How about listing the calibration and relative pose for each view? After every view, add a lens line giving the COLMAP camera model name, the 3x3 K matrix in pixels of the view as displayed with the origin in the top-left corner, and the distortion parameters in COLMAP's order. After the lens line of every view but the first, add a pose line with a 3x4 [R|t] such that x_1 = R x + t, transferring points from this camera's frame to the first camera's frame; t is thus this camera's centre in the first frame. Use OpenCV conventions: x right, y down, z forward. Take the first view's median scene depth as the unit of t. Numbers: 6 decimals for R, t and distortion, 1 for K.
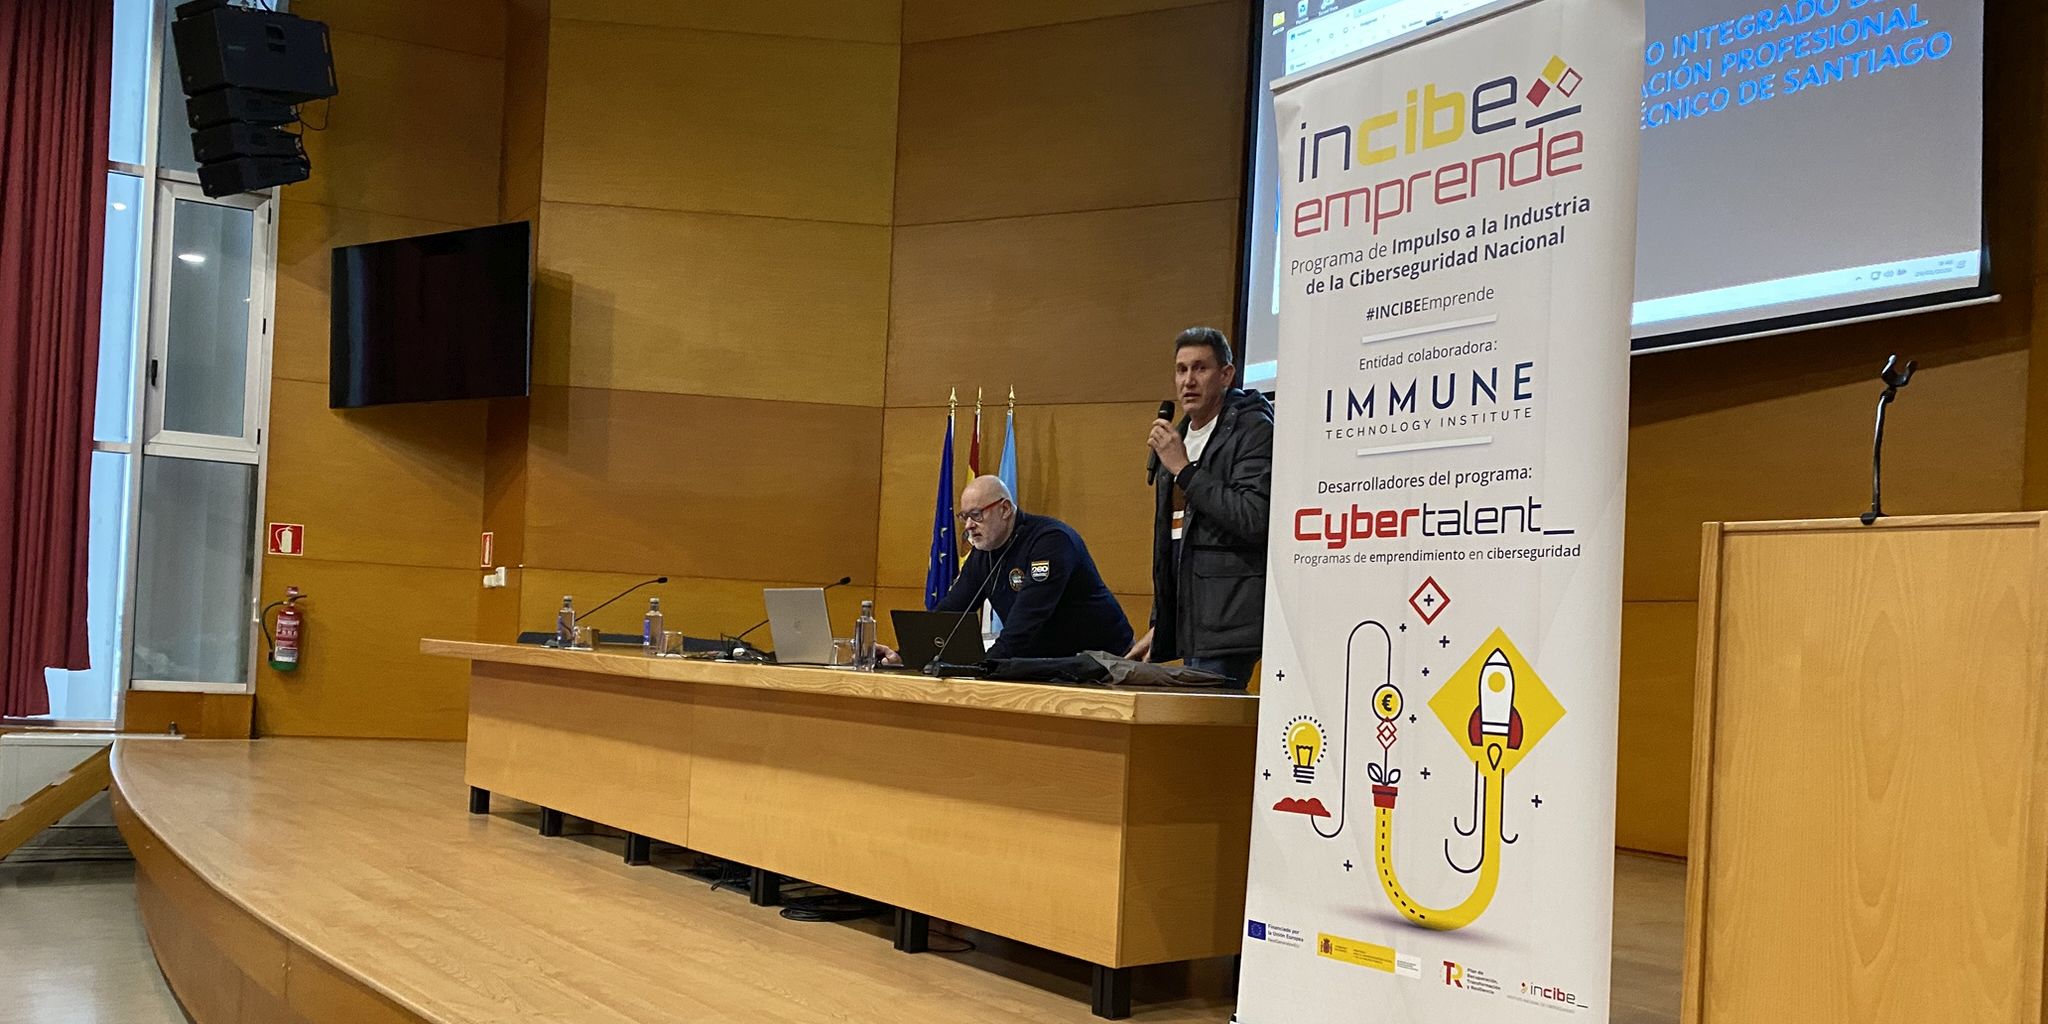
lens RADIAL K [[1584.8, 0, 984.6], [0, 1584.8, 637.7], [0, 0, 1]] dist [0.112251, -0.244679]
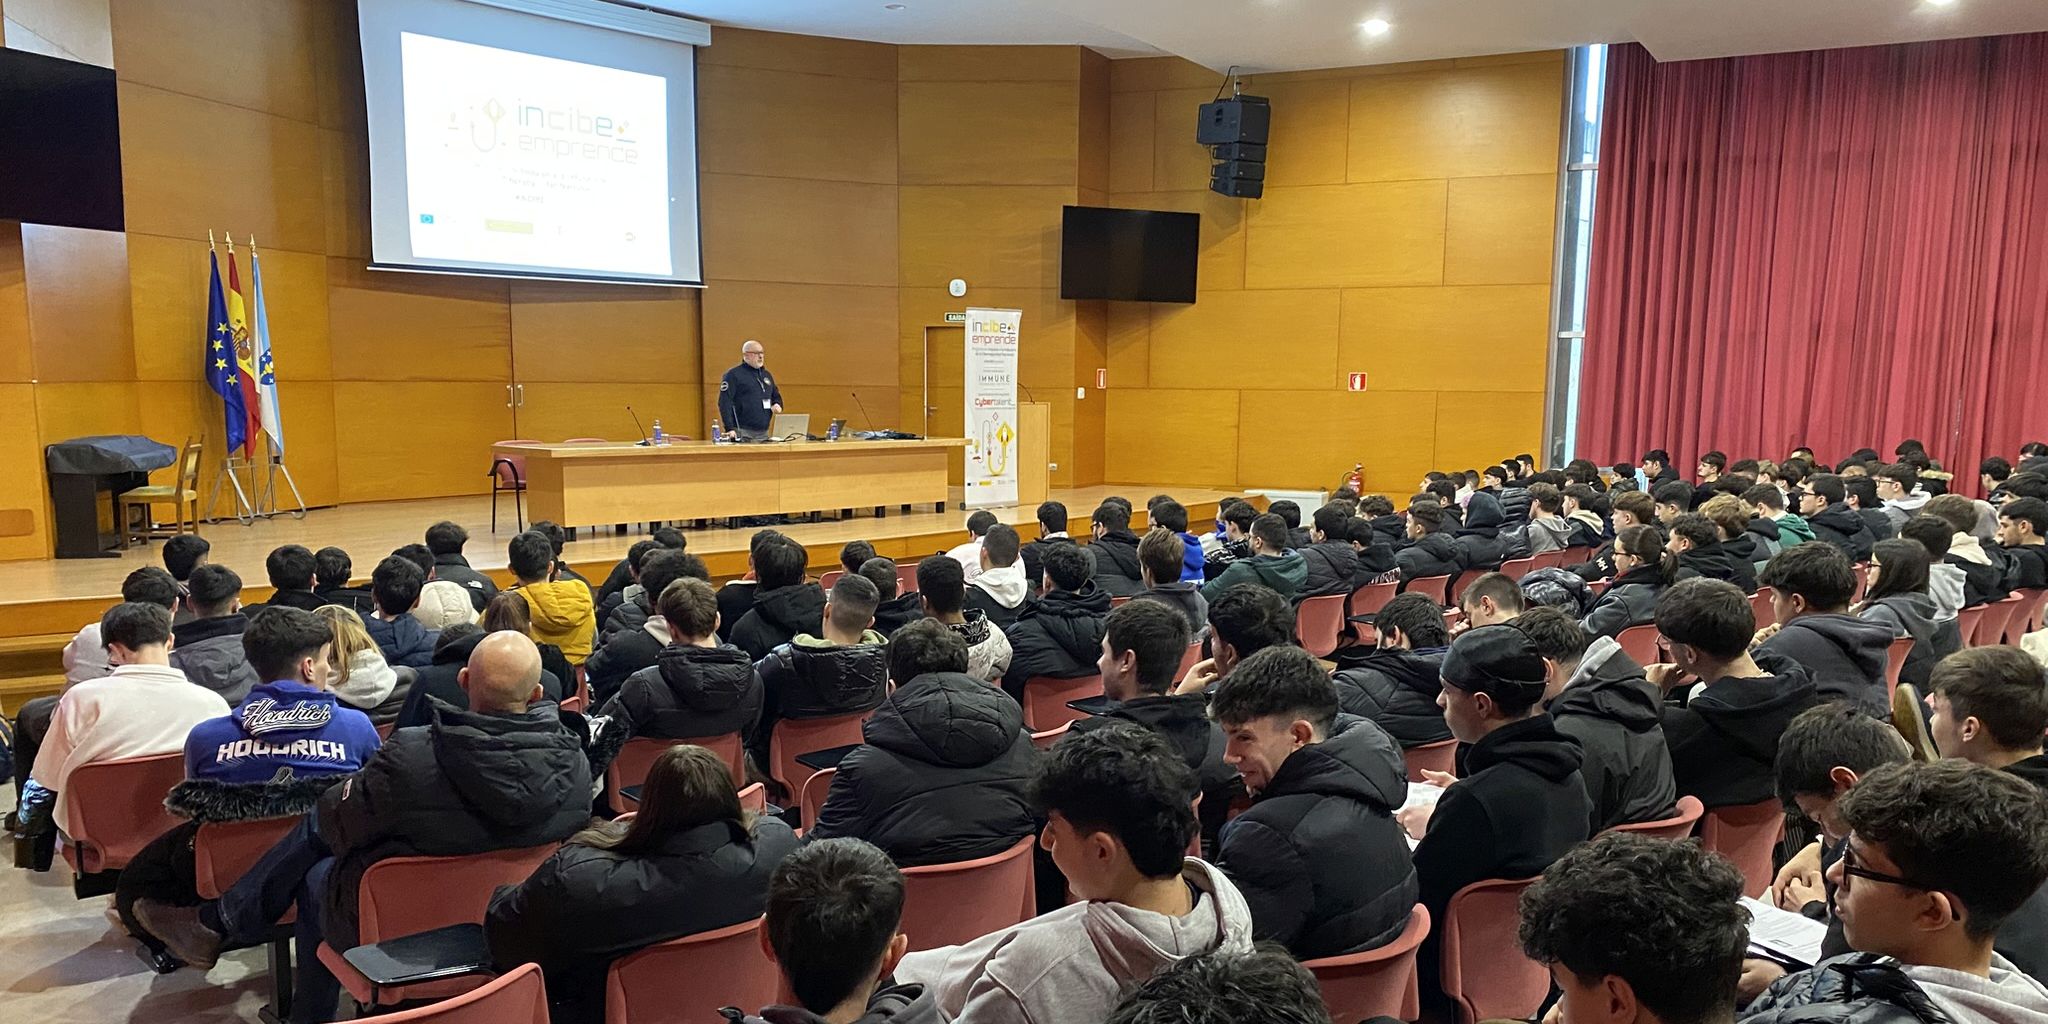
lens RADIAL K [[1593.5, 0, 1021.9], [0, 1593.5, 592.7], [0, 0, 1]] dist [0.129303, -0.236440]
pose [[-0.196138, -0.183273, 0.963297, -5.087432], [-0.029698, 0.983038, 0.180982, -0.419141], [-0.980126, 0.006889, -0.198254, 1.978879]]
